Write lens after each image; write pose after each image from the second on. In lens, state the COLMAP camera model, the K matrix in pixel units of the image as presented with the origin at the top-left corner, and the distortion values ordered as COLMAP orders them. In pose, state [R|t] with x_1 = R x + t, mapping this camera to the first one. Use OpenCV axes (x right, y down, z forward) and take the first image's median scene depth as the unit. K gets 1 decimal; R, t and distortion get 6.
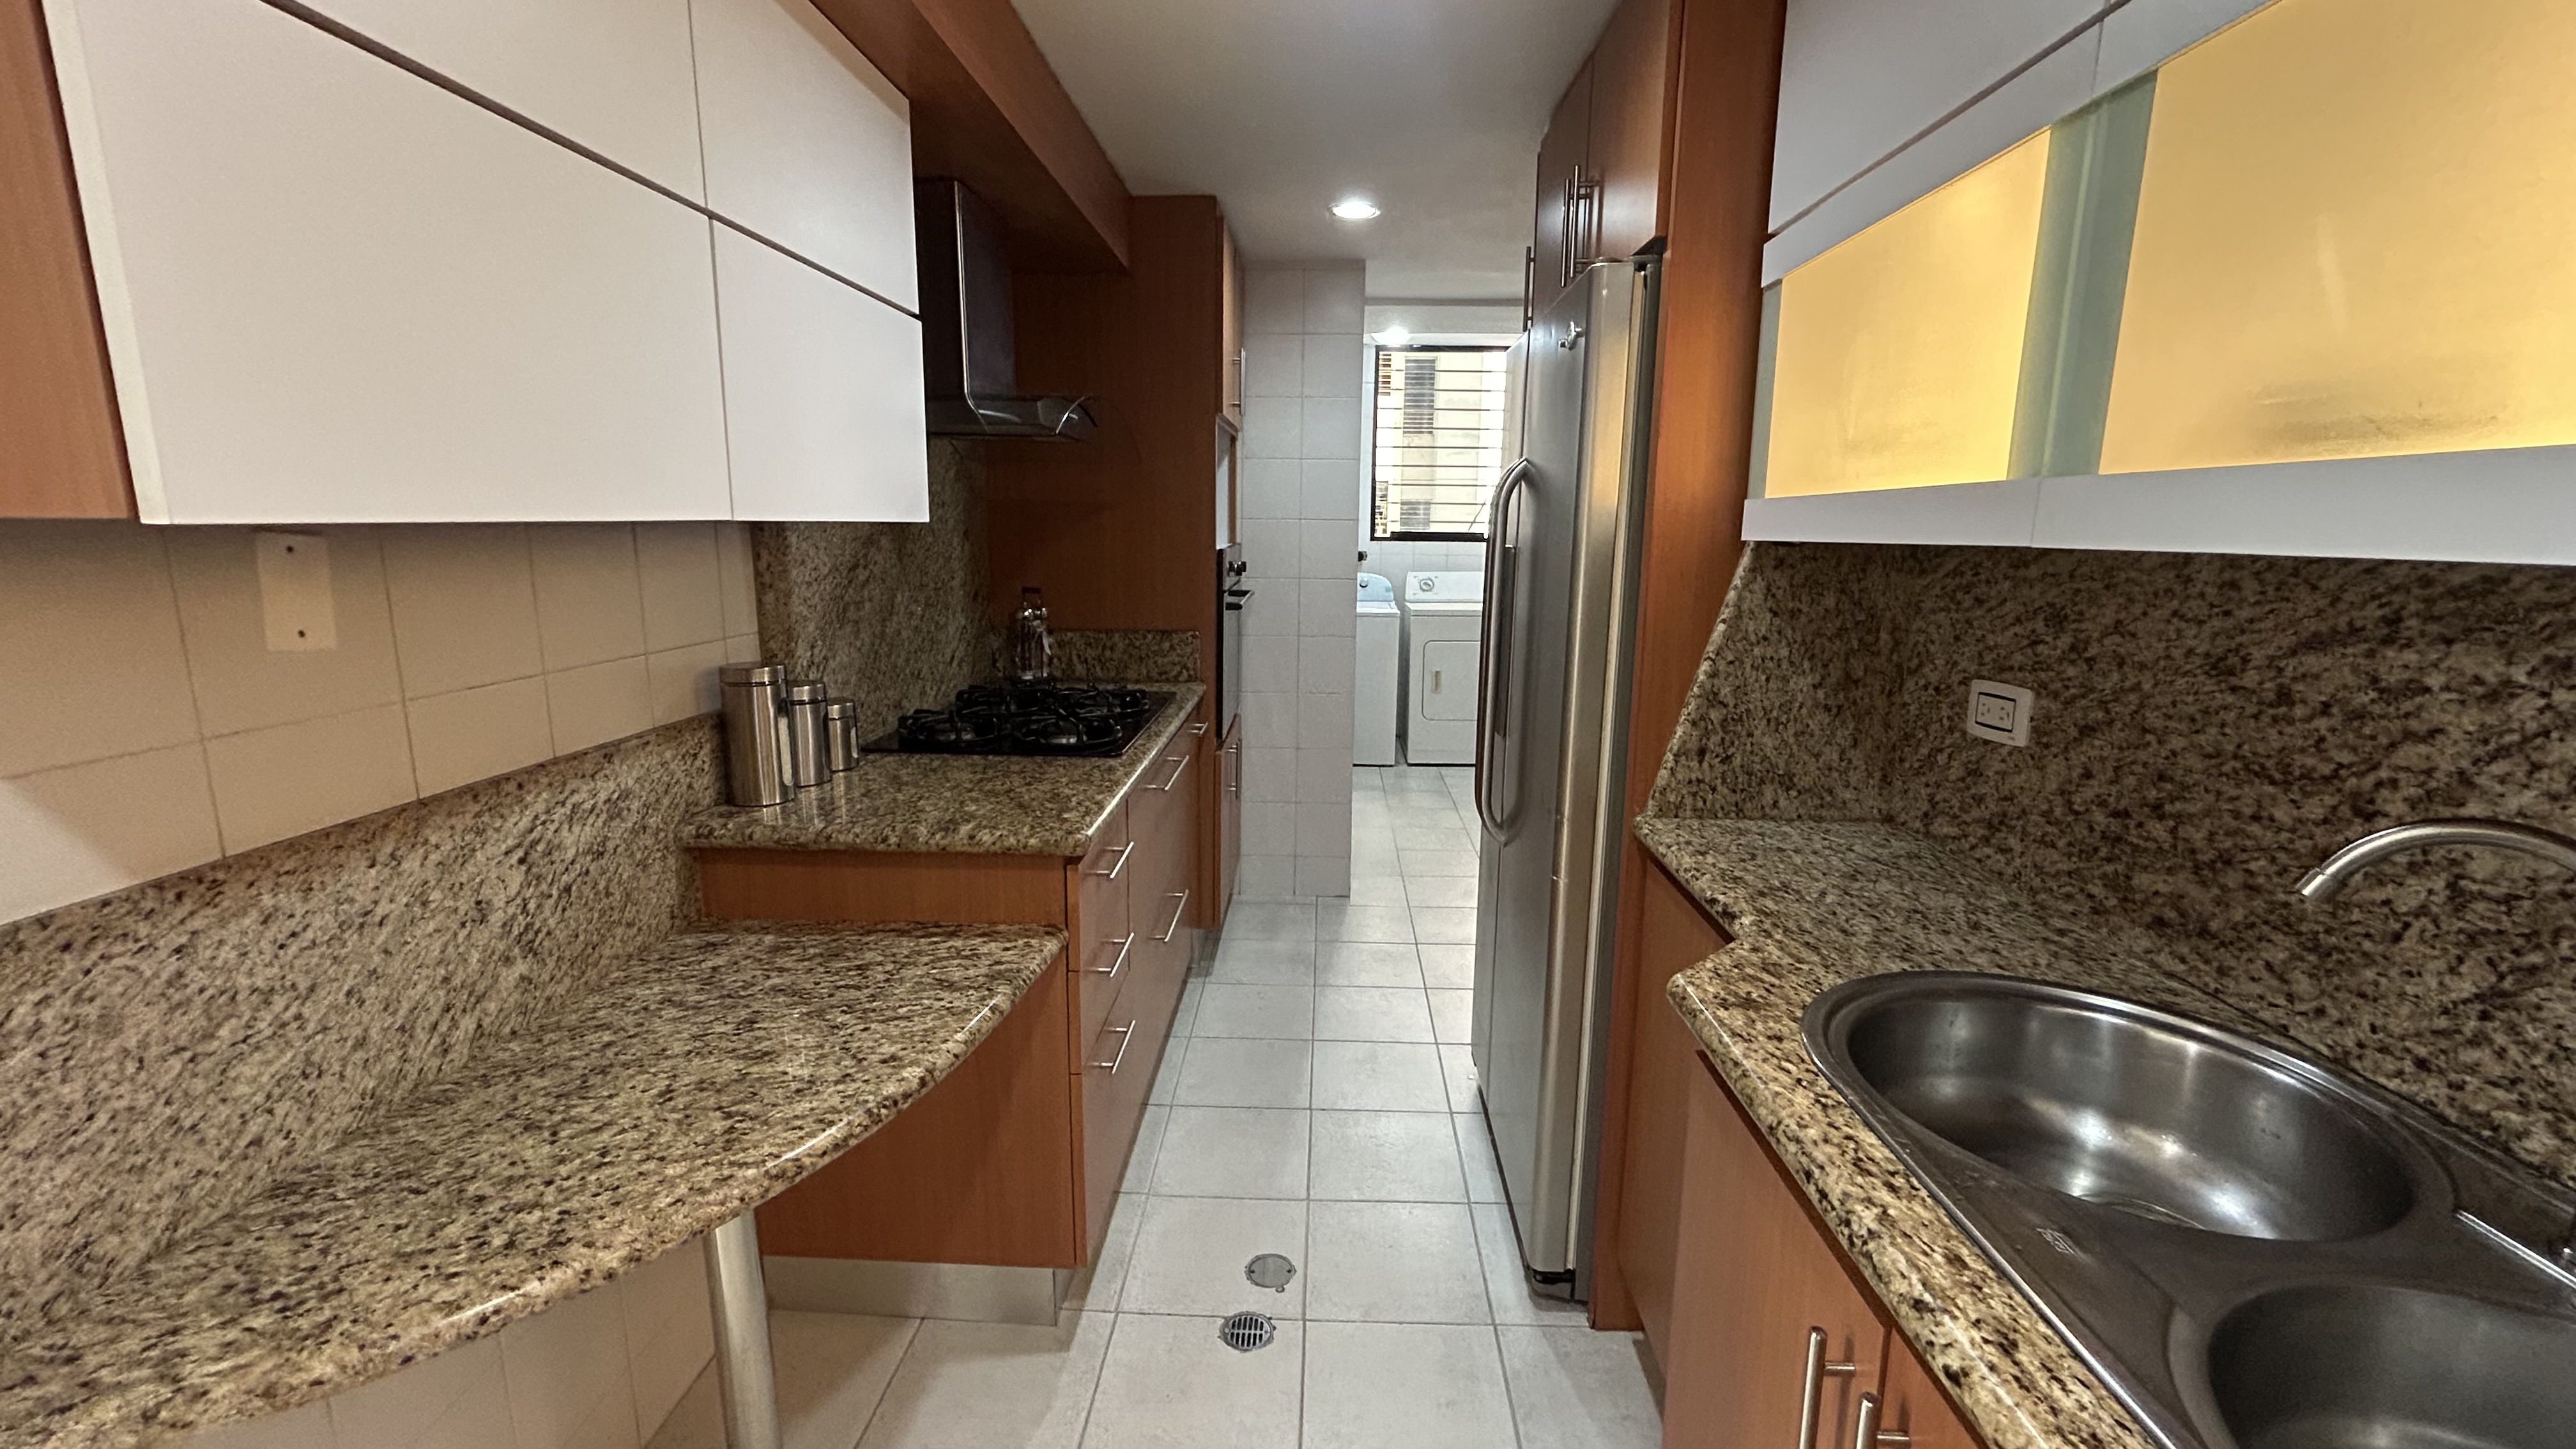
lens RADIAL K [[1053.5, 0, 1287.8], [0, 1053.5, 716.8], [0, 0, 1]] dist [-0.003879, 0.002428]
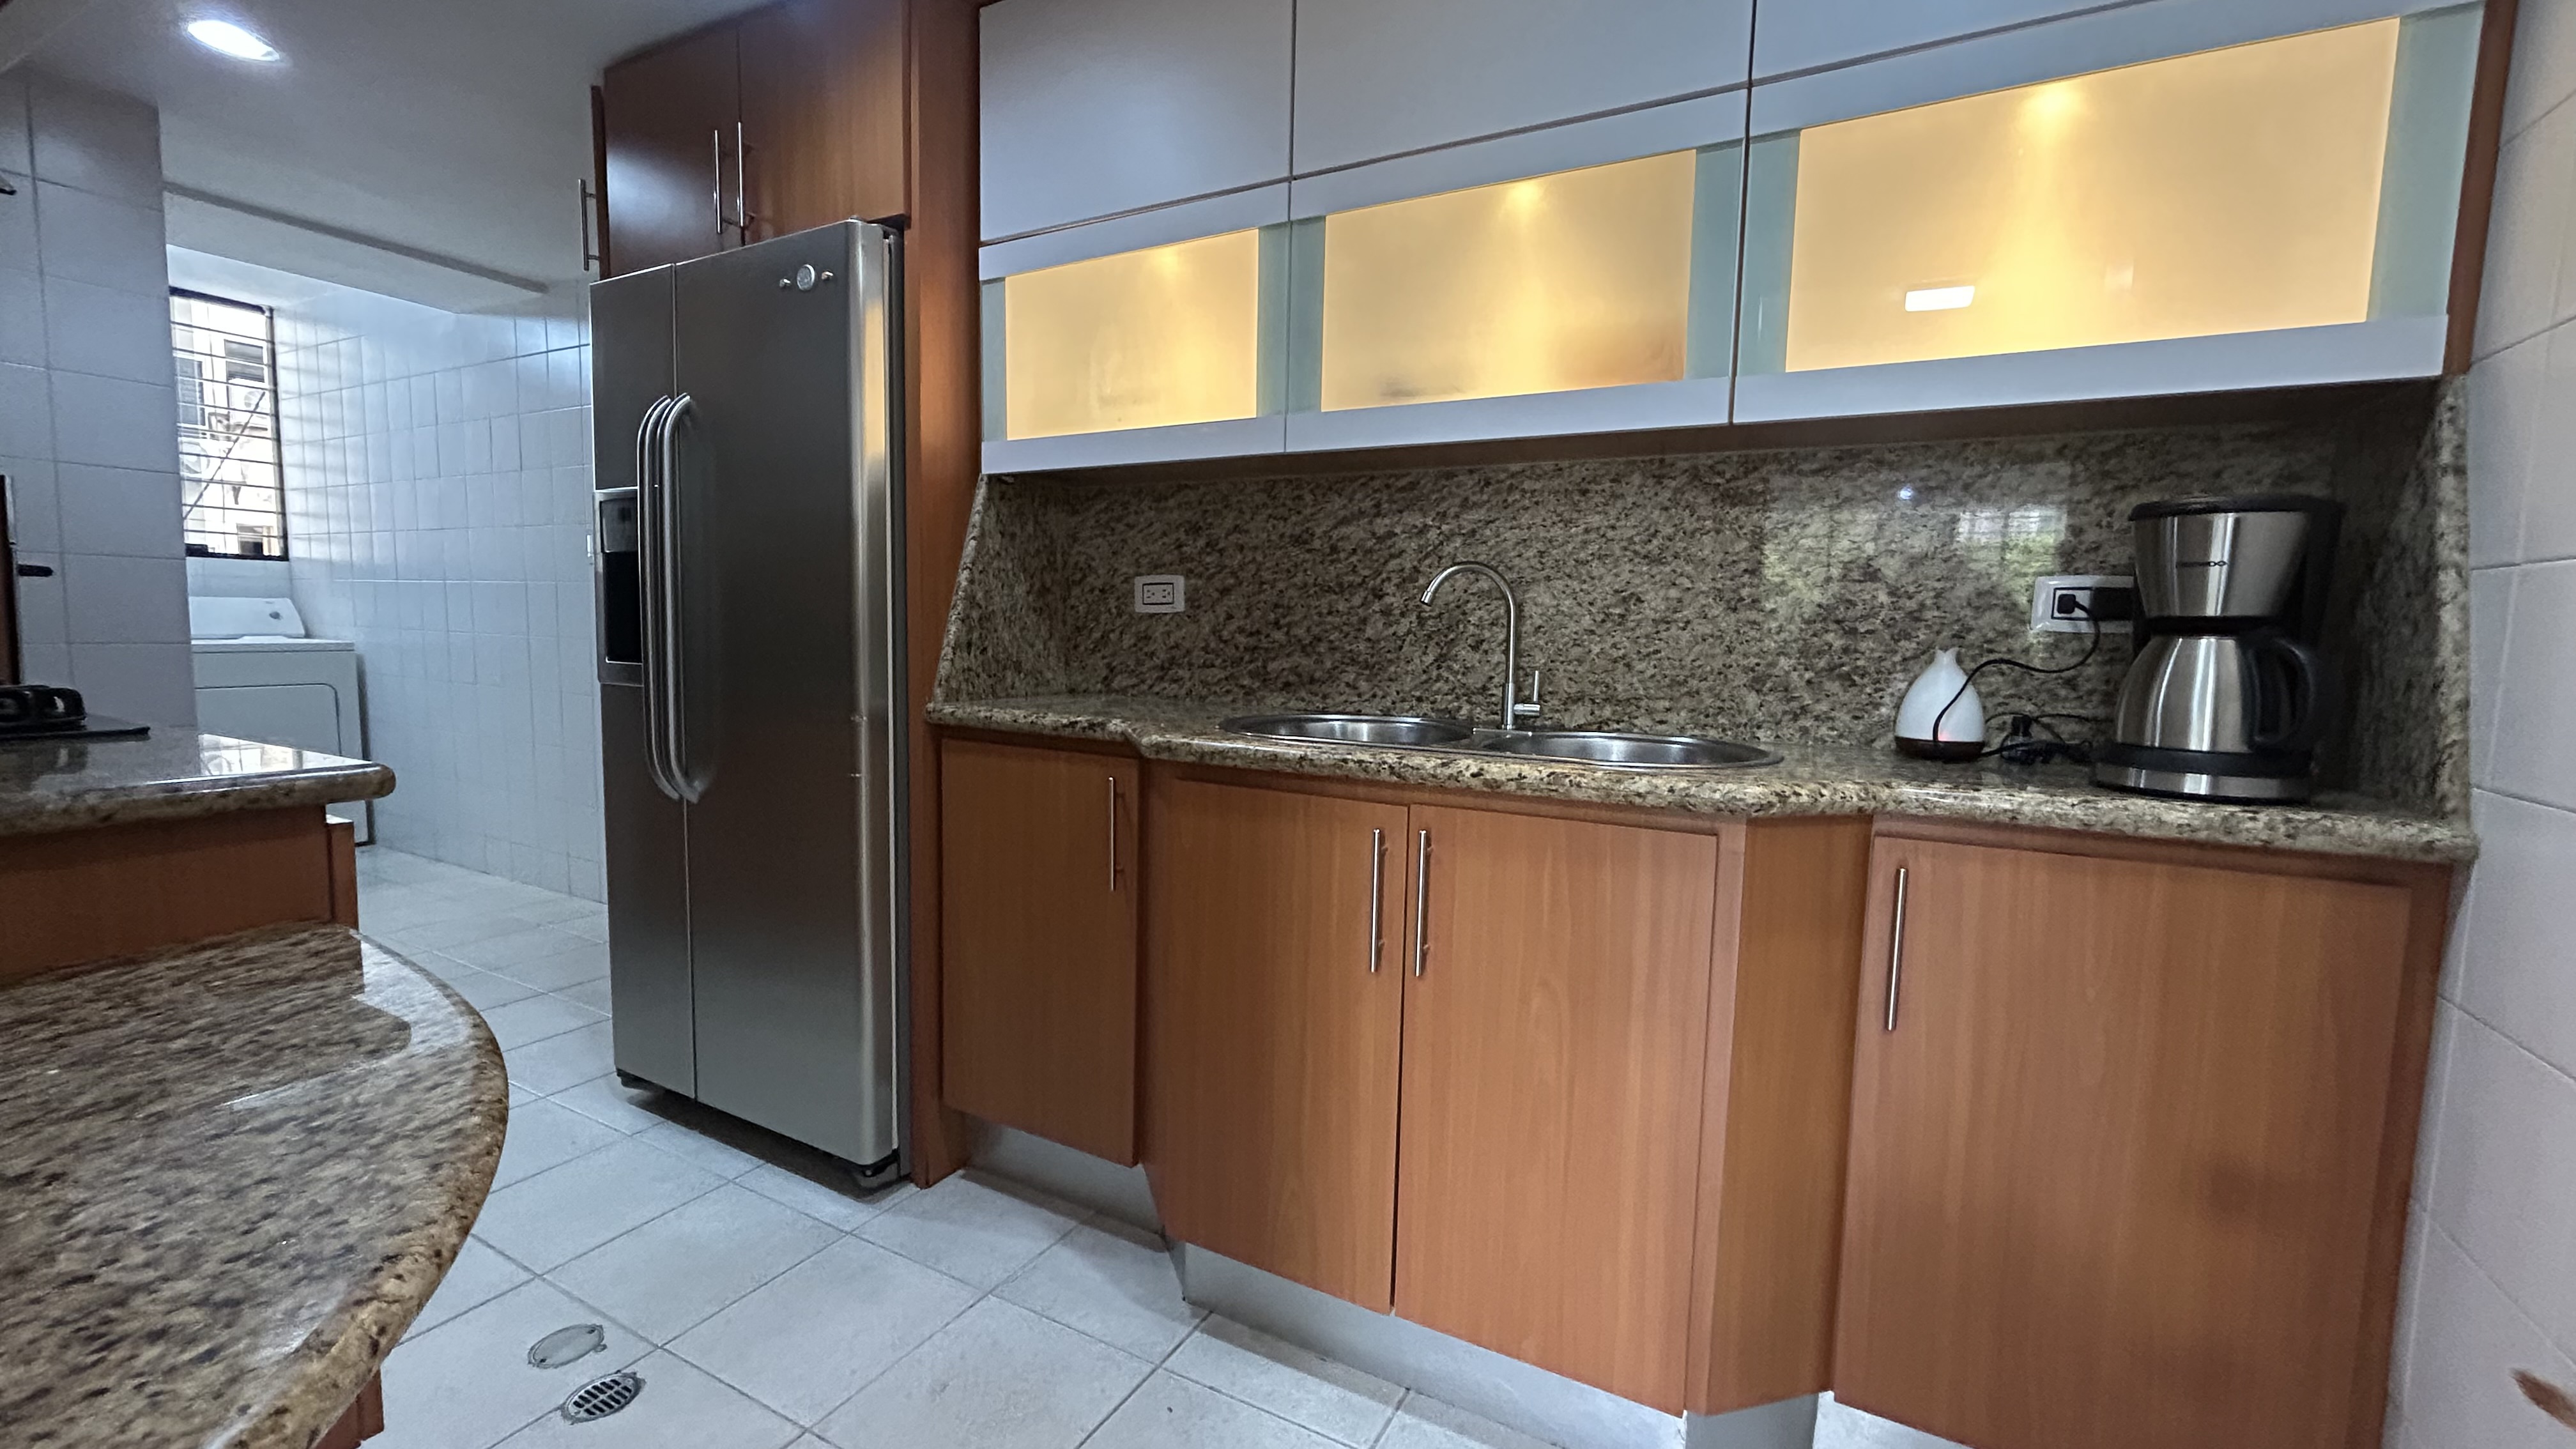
lens RADIAL K [[1053.5, 0, 1287.3], [0, 1053.5, 722.8], [0, 0, 1]] dist [-0.003879, 0.002428]
pose [[0.436708, -0.078794, 0.896146, -0.656981], [0.145915, 0.989170, 0.015866, 0.187544], [-0.887691, 0.123832, 0.443476, 0.161430]]
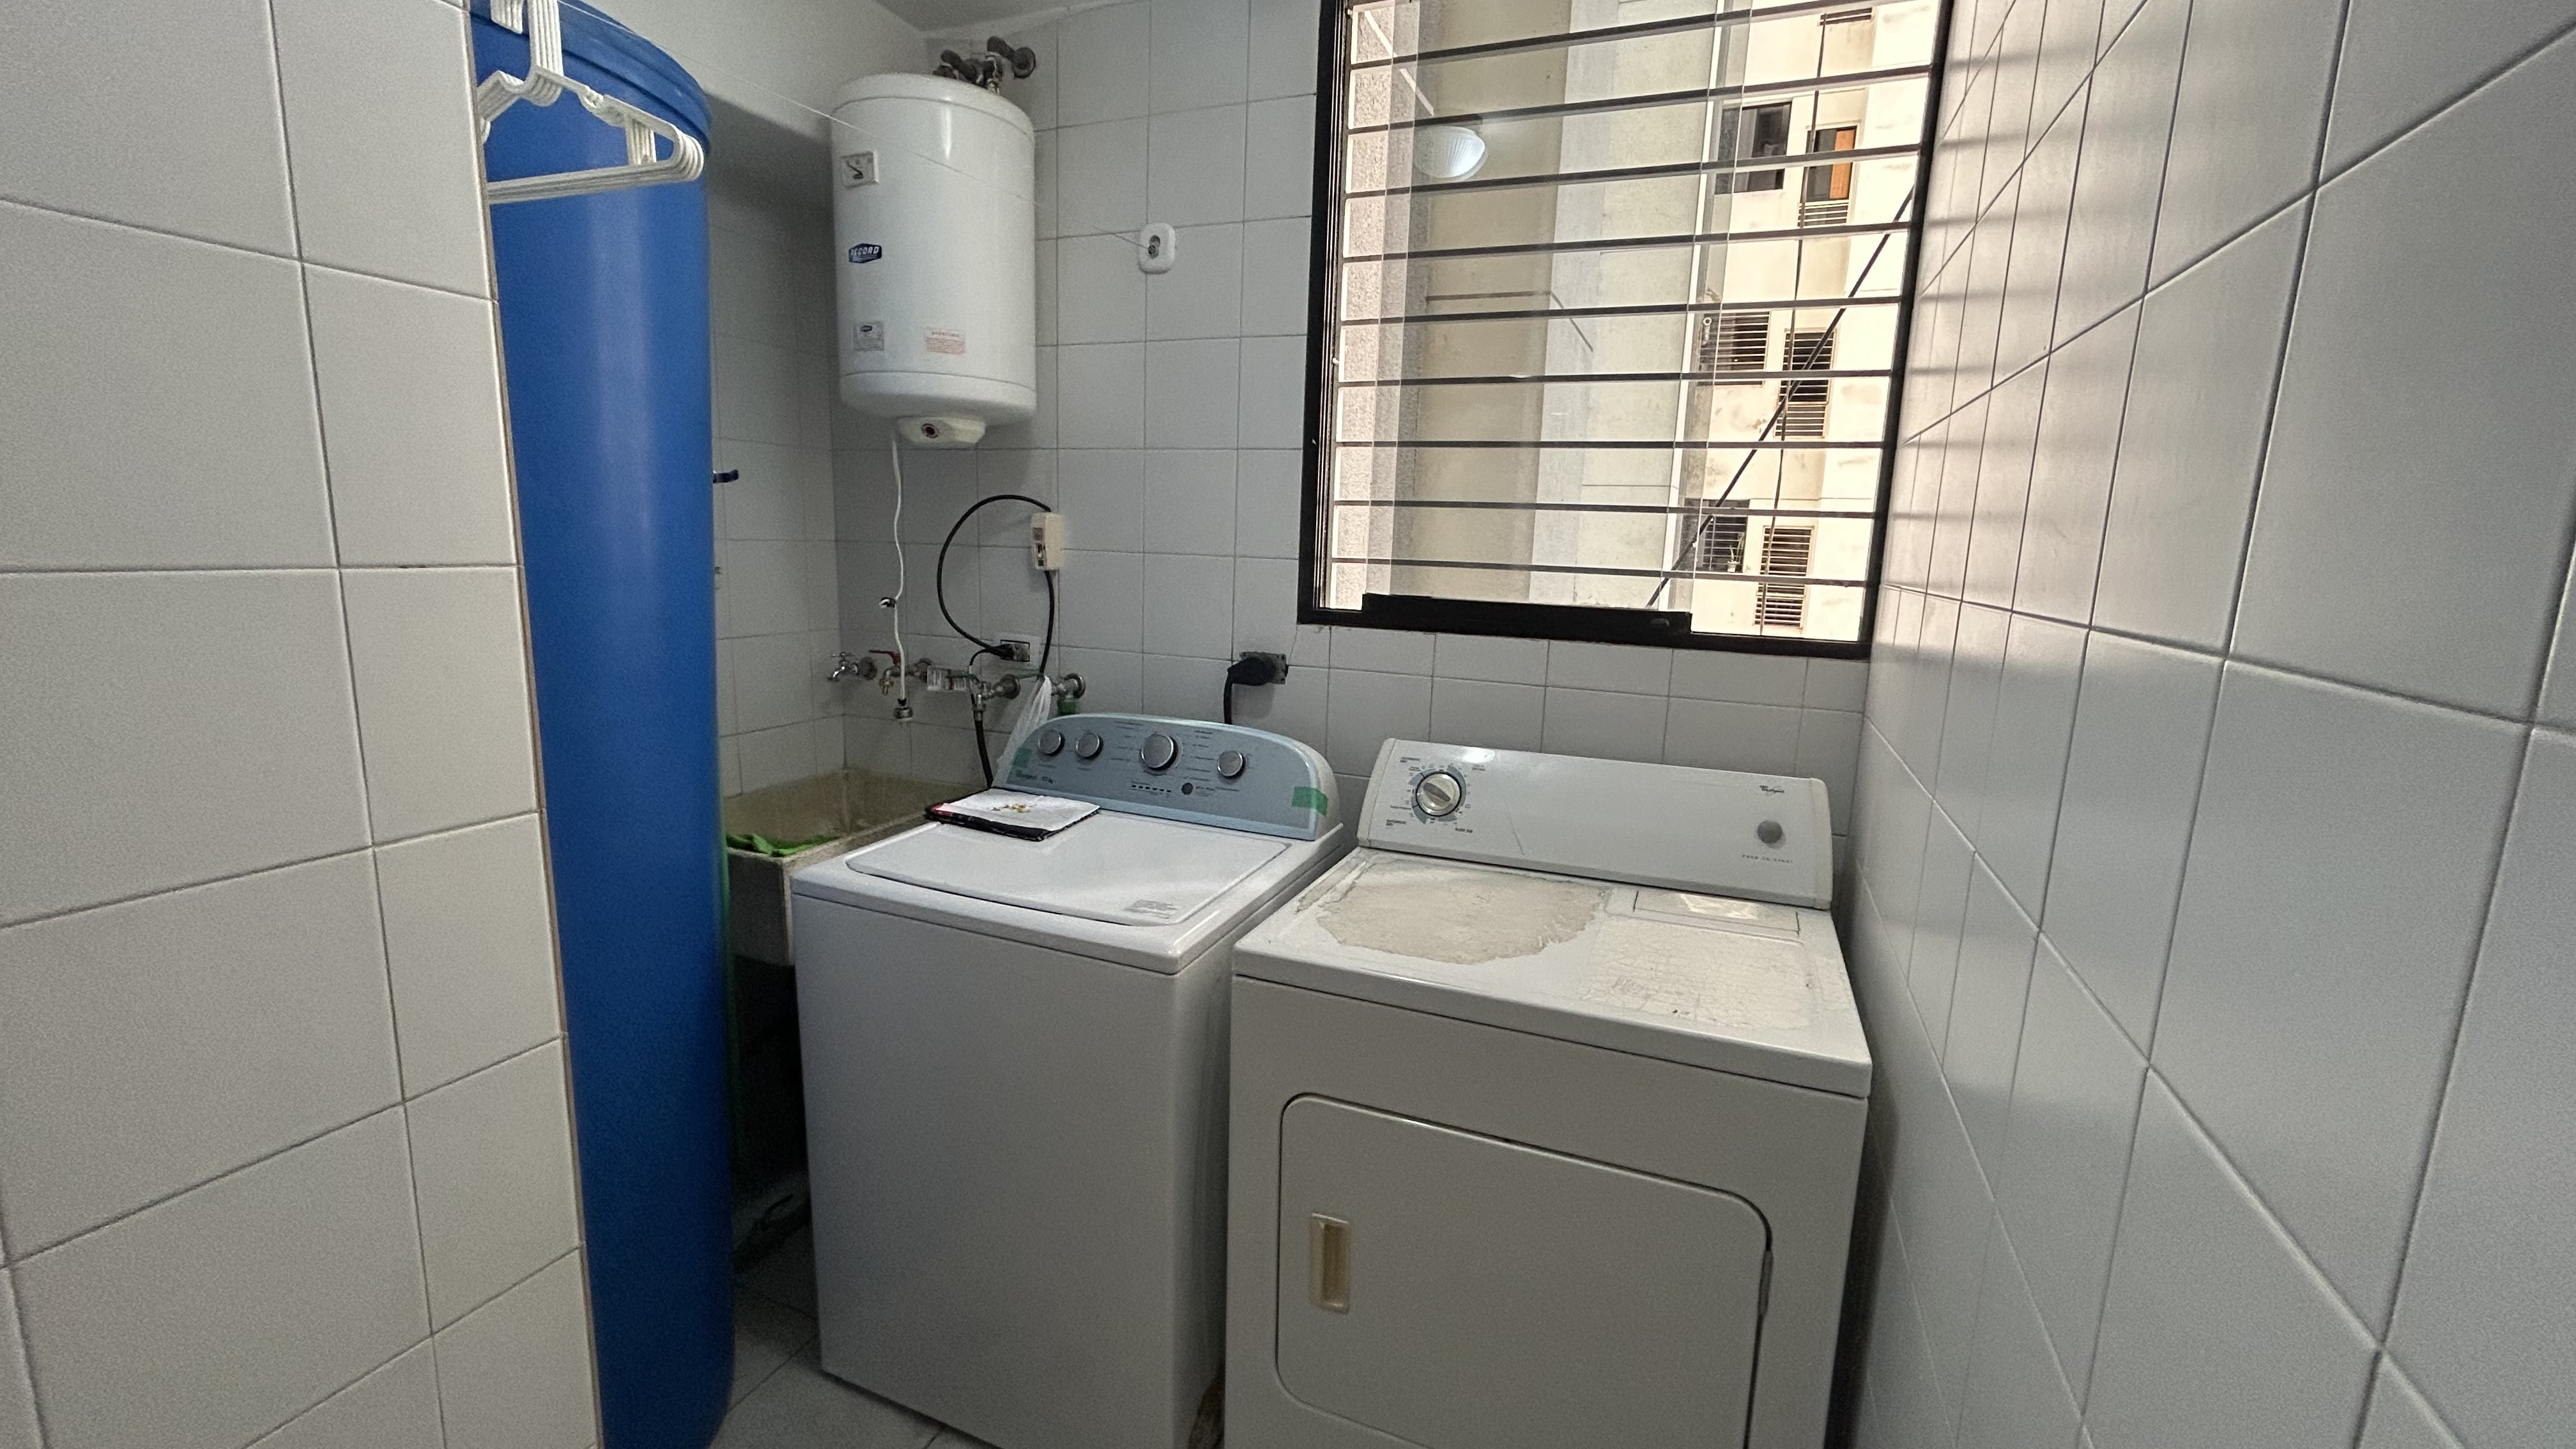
lens RADIAL K [[1053.5, 0, 1292.3], [0, 1053.5, 727.3], [0, 0, 1]] dist [-0.003879, 0.002428]
pose [[0.939675, 0.086036, -0.331071, 0.805717], [-0.093309, 0.995619, -0.006104, -0.599962], [0.329095, 0.036628, 0.943586, 3.173907]]
